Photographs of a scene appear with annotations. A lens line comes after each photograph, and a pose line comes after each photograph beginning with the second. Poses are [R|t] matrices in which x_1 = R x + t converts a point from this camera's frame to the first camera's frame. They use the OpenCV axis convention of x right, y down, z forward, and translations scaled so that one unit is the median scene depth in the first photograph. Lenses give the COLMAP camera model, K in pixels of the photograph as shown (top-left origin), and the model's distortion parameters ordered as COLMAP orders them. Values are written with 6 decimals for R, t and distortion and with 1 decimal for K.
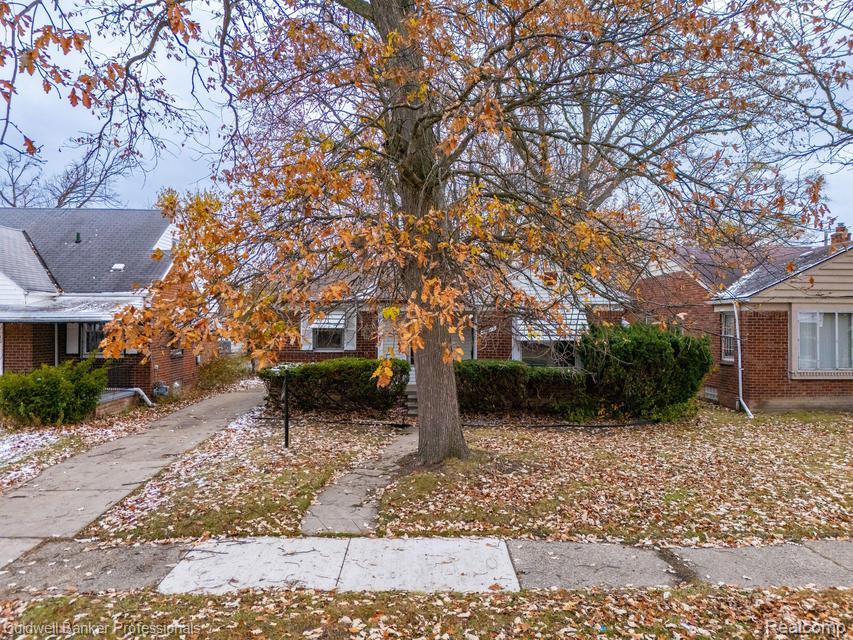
lens RADIAL K [[623.3, 0, 426.5], [0, 623.3, 320.0], [0, 0, 1]] dist [0.079800, -0.076186]
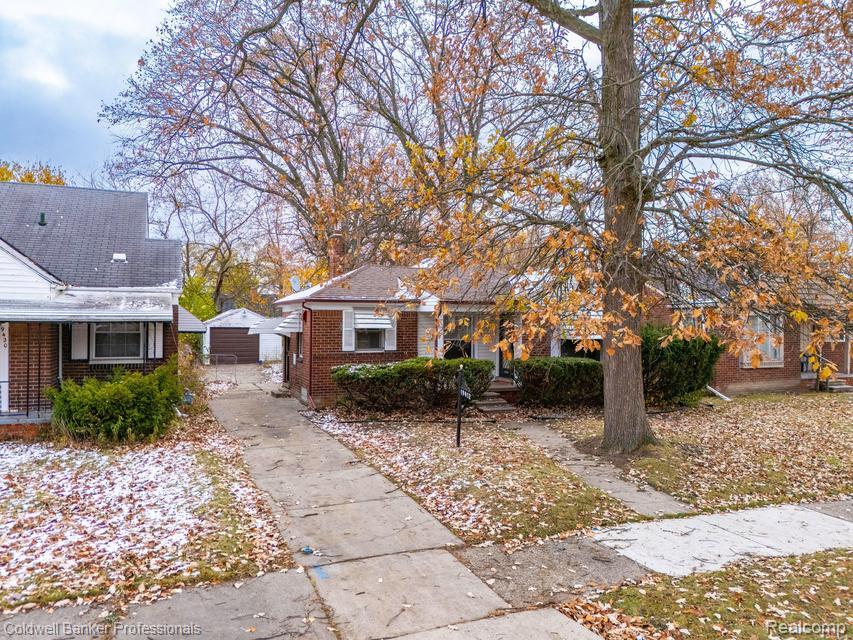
lens RADIAL K [[623.3, 0, 426.5], [0, 623.3, 320.0], [0, 0, 1]] dist [0.079800, -0.076186]
pose [[0.932502, 0.003029, 0.361153, -0.920816], [-0.003529, 0.999994, 0.000725, -0.002483], [-0.361149, -0.001951, 0.932506, 0.115313]]
